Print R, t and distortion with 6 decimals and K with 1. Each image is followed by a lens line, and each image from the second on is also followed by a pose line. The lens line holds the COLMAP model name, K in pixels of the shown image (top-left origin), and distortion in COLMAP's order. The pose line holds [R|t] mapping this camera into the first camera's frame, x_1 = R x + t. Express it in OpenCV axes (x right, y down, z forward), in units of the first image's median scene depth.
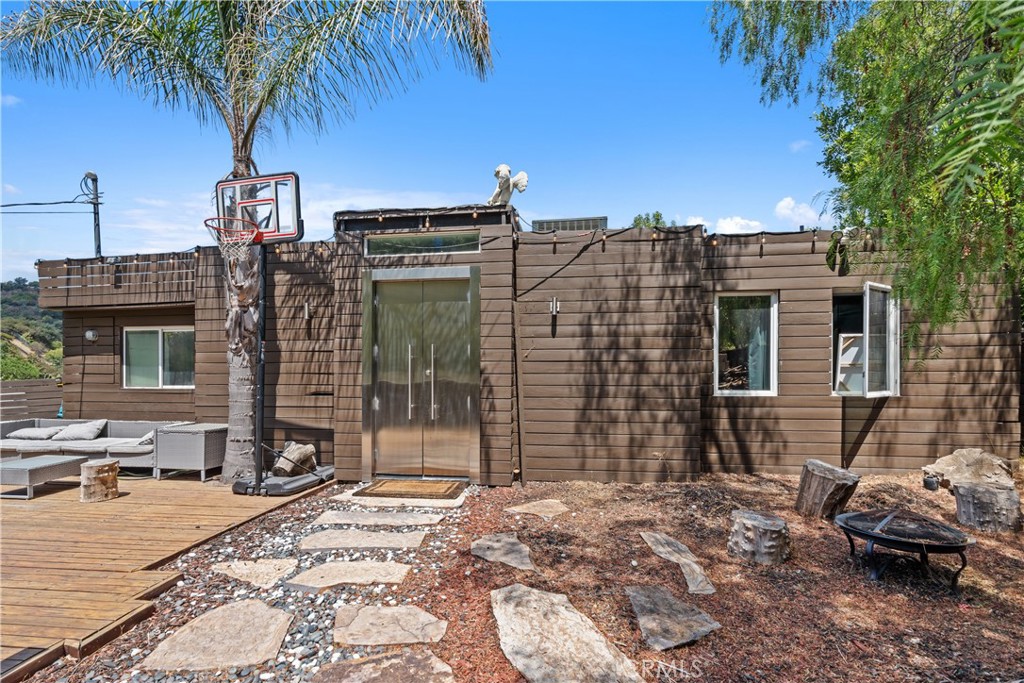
lens RADIAL K [[471.2, 0, 510.4], [0, 471.2, 363.6], [0, 0, 1]] dist [-0.002523, -0.000079]
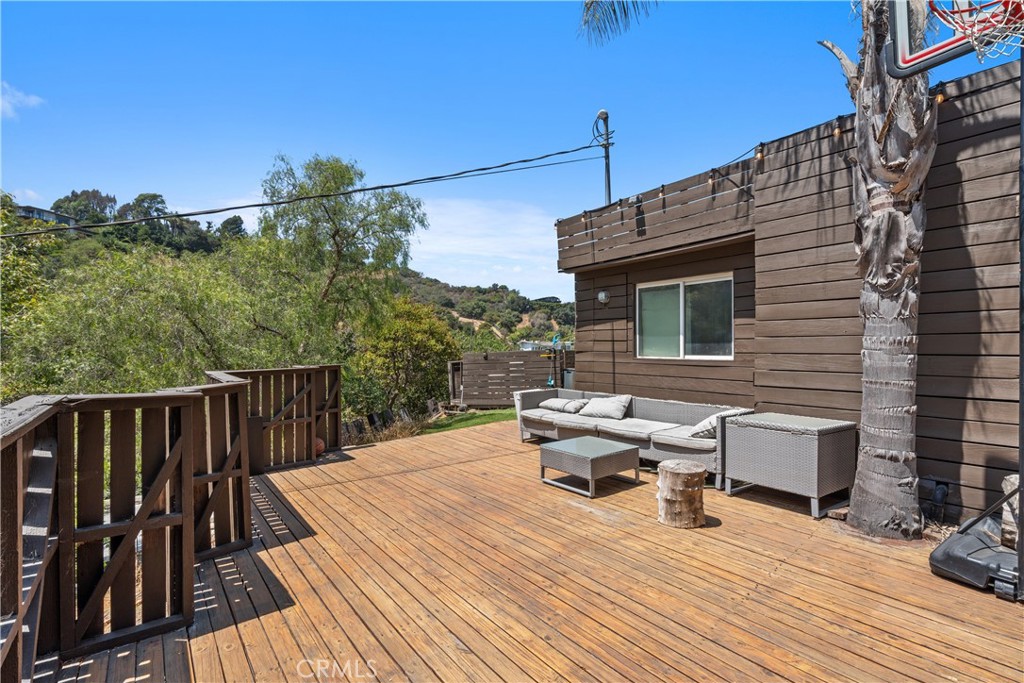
lens RADIAL K [[467.1, 0, 509.6], [0, 467.1, 347.2], [0, 0, 1]] dist [0.001705, 0.000541]
pose [[0.716774, 0.003852, -0.697295, -0.458636], [0.001074, 0.999977, 0.006629, 0.031025], [0.697305, -0.005500, 0.716754, 0.283590]]
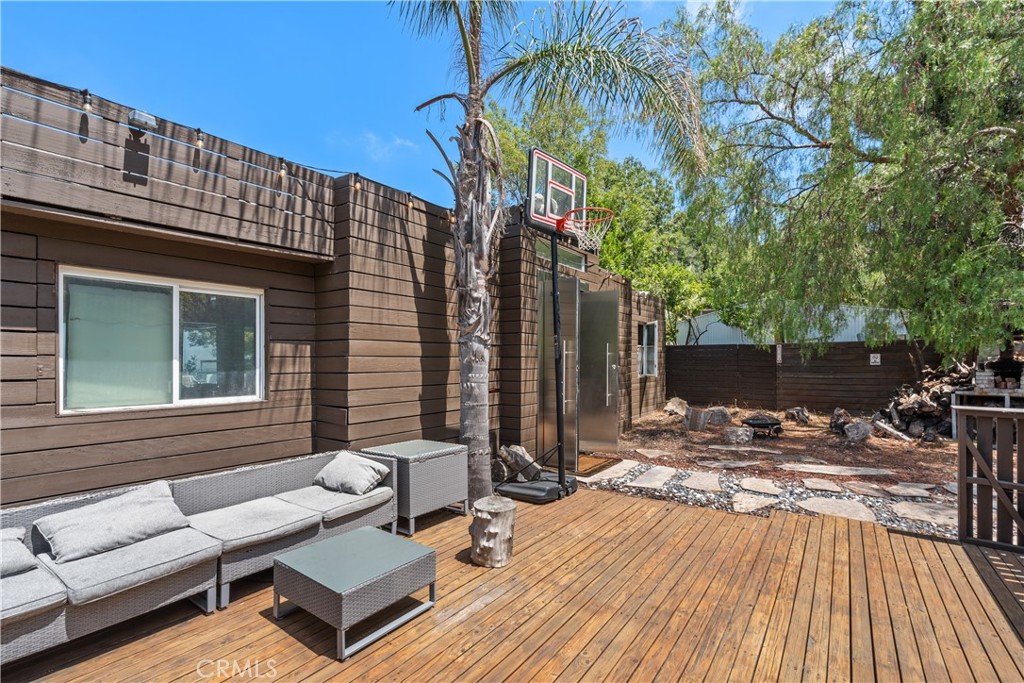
lens RADIAL K [[471.2, 0, 510.4], [0, 471.2, 363.6], [0, 0, 1]] dist [-0.002523, -0.000079]
pose [[0.460887, -0.001488, 0.887458, -1.129918], [-0.005314, 0.999976, 0.004436, 0.004893], [-0.887443, -0.006760, 0.460868, 0.517640]]
